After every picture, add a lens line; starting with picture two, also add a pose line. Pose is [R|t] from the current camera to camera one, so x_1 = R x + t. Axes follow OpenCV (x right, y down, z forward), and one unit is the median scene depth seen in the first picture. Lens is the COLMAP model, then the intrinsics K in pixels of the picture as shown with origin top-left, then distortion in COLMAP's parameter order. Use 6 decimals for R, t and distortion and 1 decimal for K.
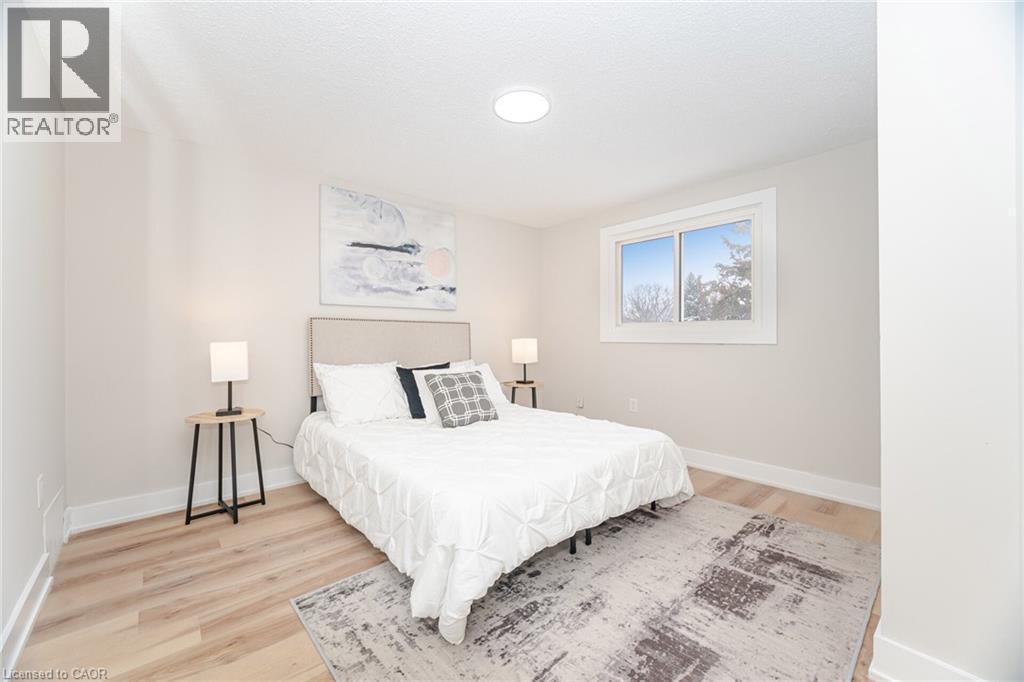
lens RADIAL K [[411.9, 0, 513.5], [0, 411.9, 338.2], [0, 0, 1]] dist [-0.002655, -0.000112]
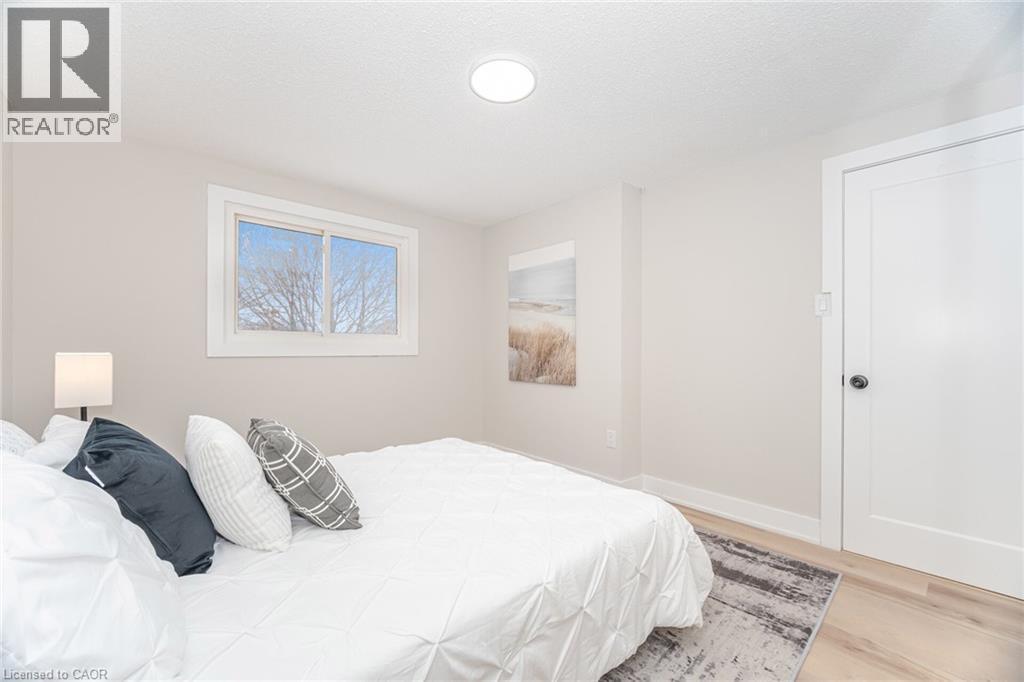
lens RADIAL K [[411.9, 0, 512.8], [0, 411.9, 347.4], [0, 0, 1]] dist [-0.002655, -0.000112]
pose [[-0.014266, 0.004981, 0.999886, -0.801817], [-0.000206, 0.999988, -0.004985, -0.004283], [-0.999898, -0.000277, -0.014265, 0.948091]]
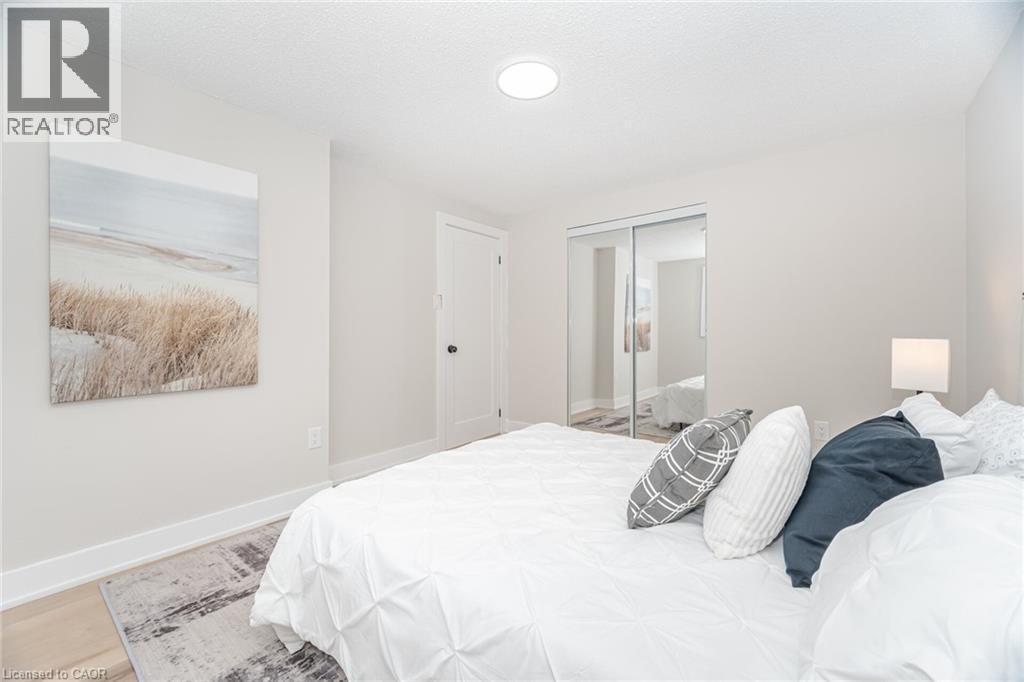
lens RADIAL K [[411.9, 0, 511.6], [0, 411.9, 334.1], [0, 0, 1]] dist [-0.002655, -0.000112]
pose [[-0.986413, 0.006569, -0.164154, 0.196899], [0.004784, 0.999925, 0.011264, -0.007435], [0.164215, 0.010326, -0.986370, 1.811413]]
